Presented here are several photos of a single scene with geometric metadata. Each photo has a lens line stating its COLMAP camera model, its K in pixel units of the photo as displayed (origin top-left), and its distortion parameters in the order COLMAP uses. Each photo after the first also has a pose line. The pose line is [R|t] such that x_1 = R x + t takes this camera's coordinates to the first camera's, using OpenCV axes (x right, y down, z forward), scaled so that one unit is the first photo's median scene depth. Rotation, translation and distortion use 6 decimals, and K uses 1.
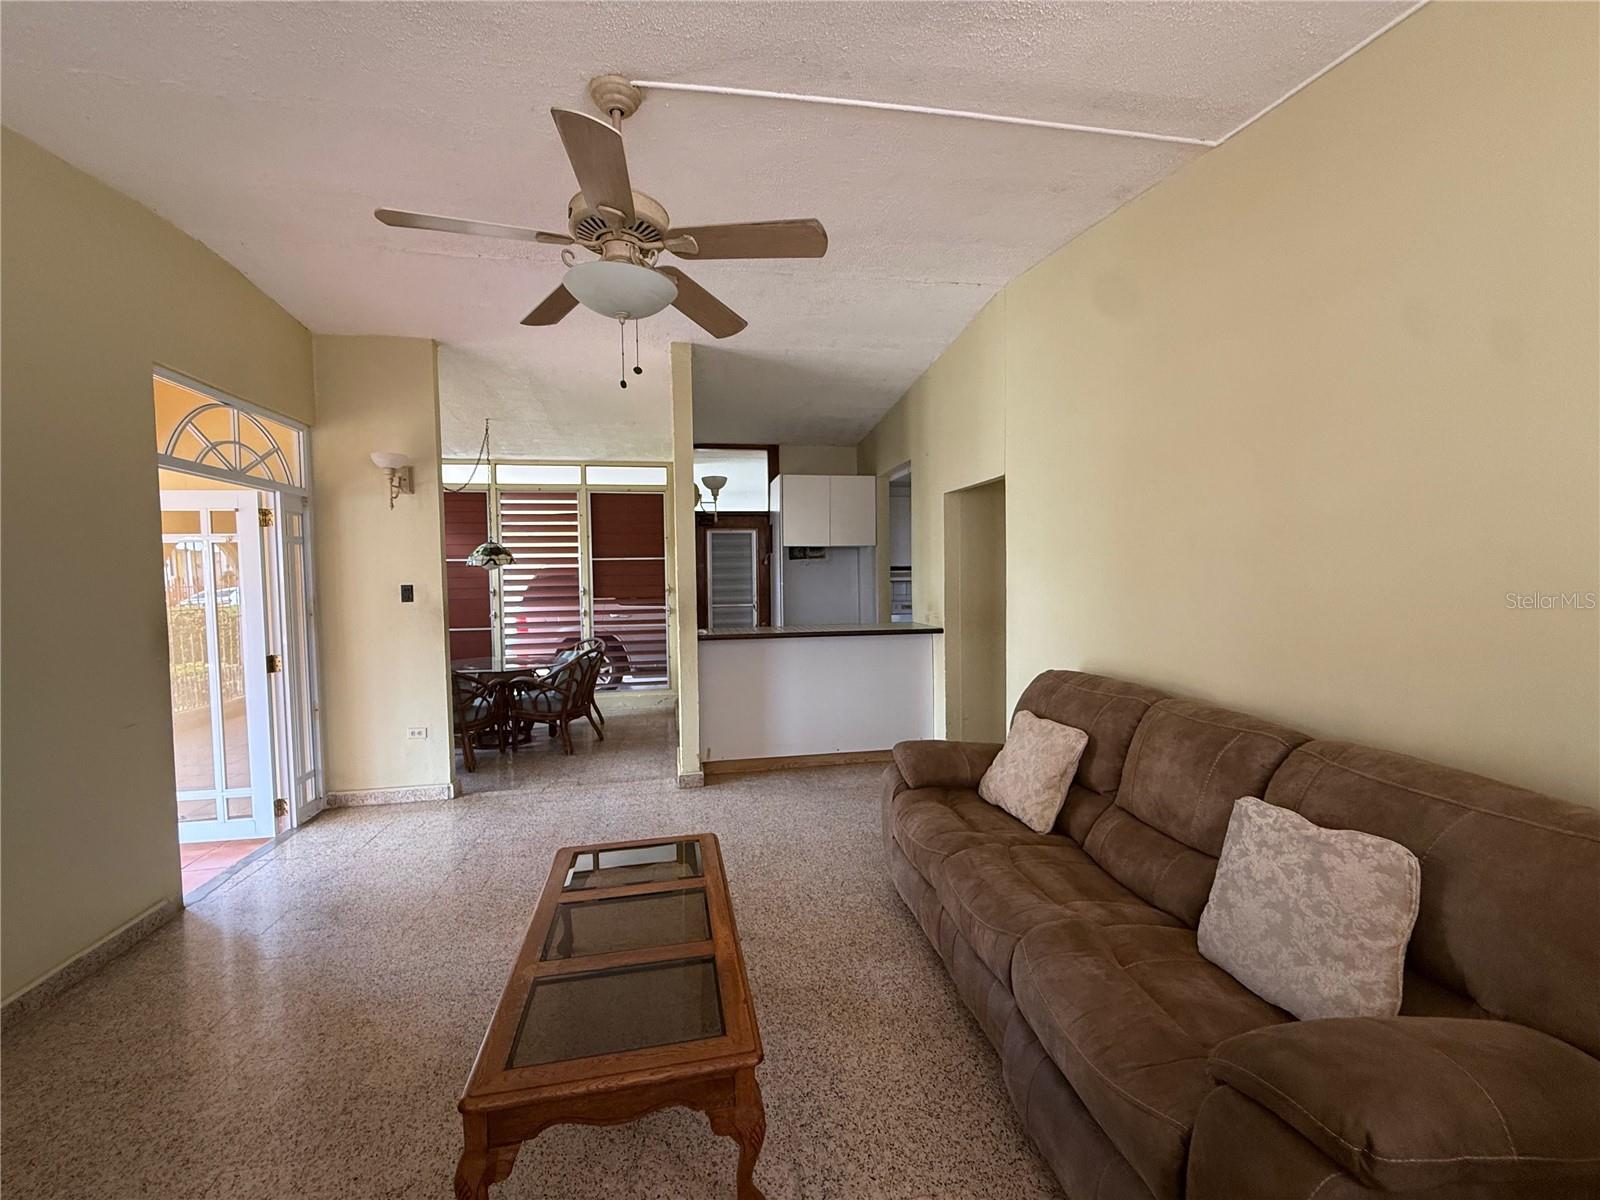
lens RADIAL K [[631.2, 0, 800.0], [0, 631.2, 600.0], [0, 0, 1]] dist [-0.000374, -0.000042]
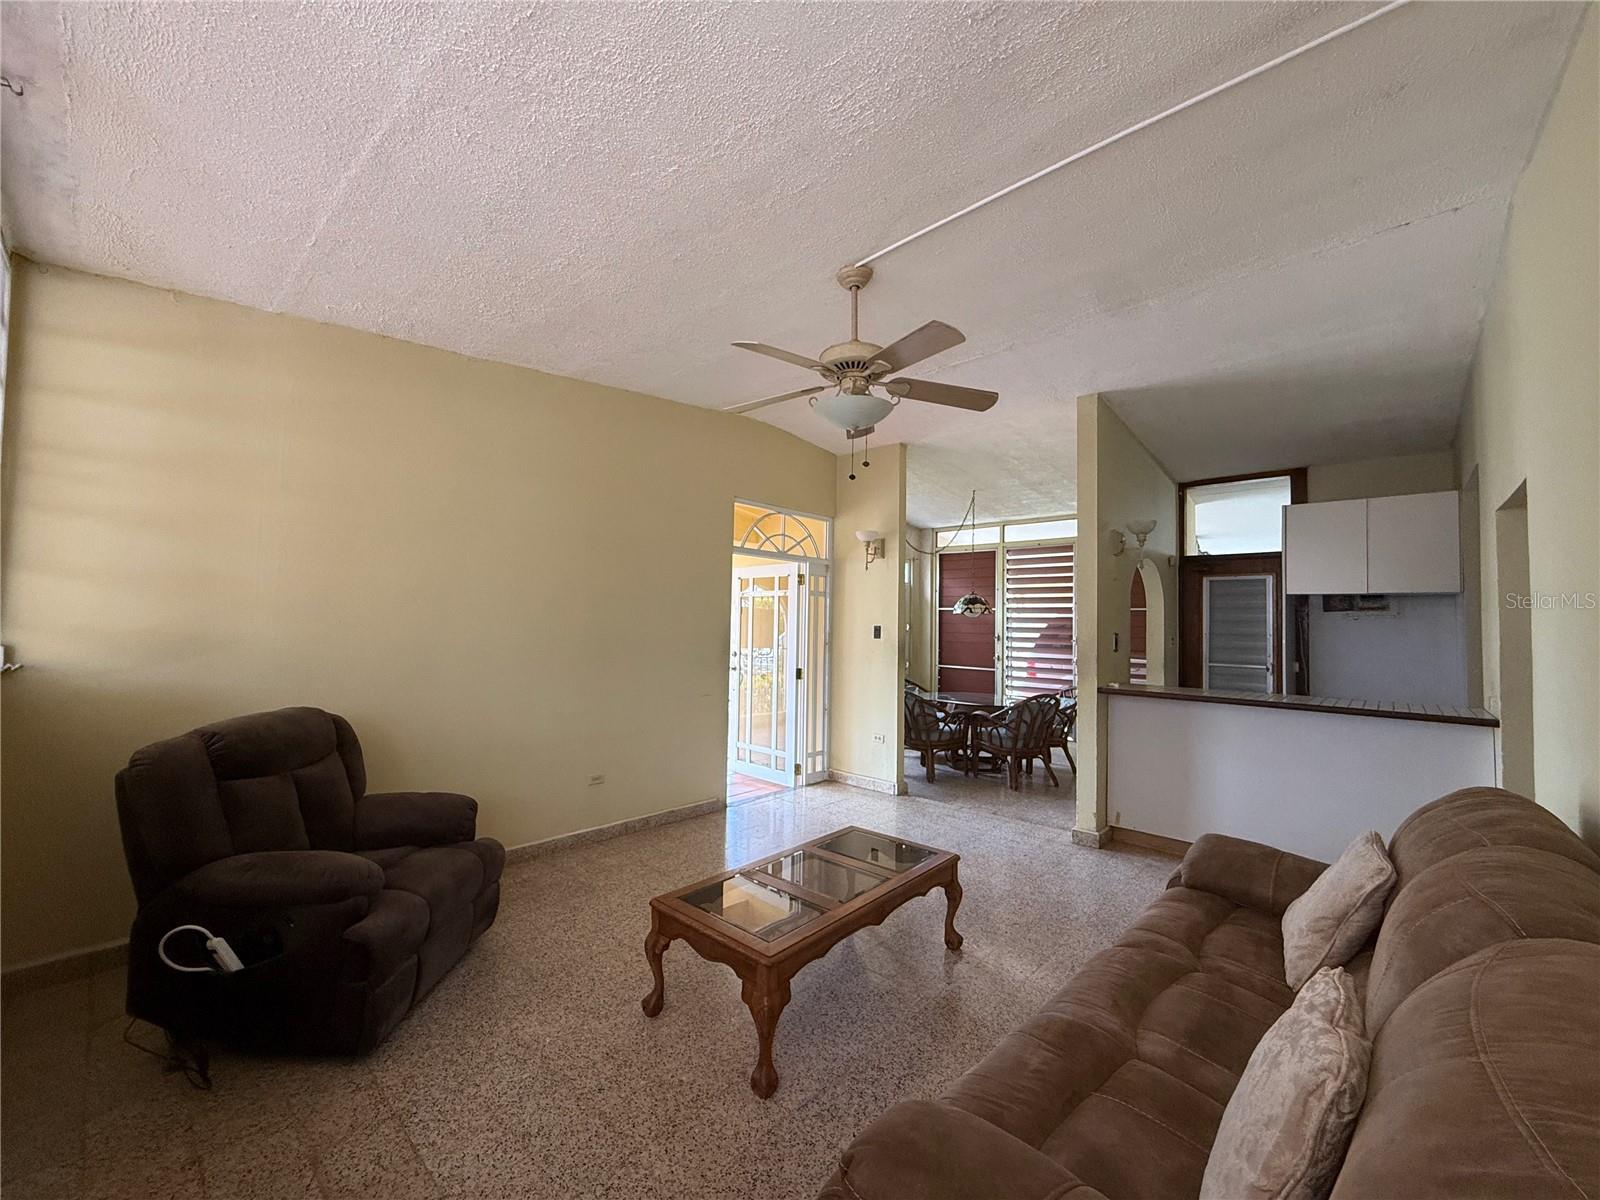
lens RADIAL K [[631.2, 0, 800.0], [0, 631.2, 600.0], [0, 0, 1]] dist [-0.000374, -0.000042]
pose [[0.605133, -0.003670, -0.796116, 0.340258], [-0.060815, 0.996854, -0.050821, -0.000386], [0.793798, 0.079169, 0.603006, 0.049138]]
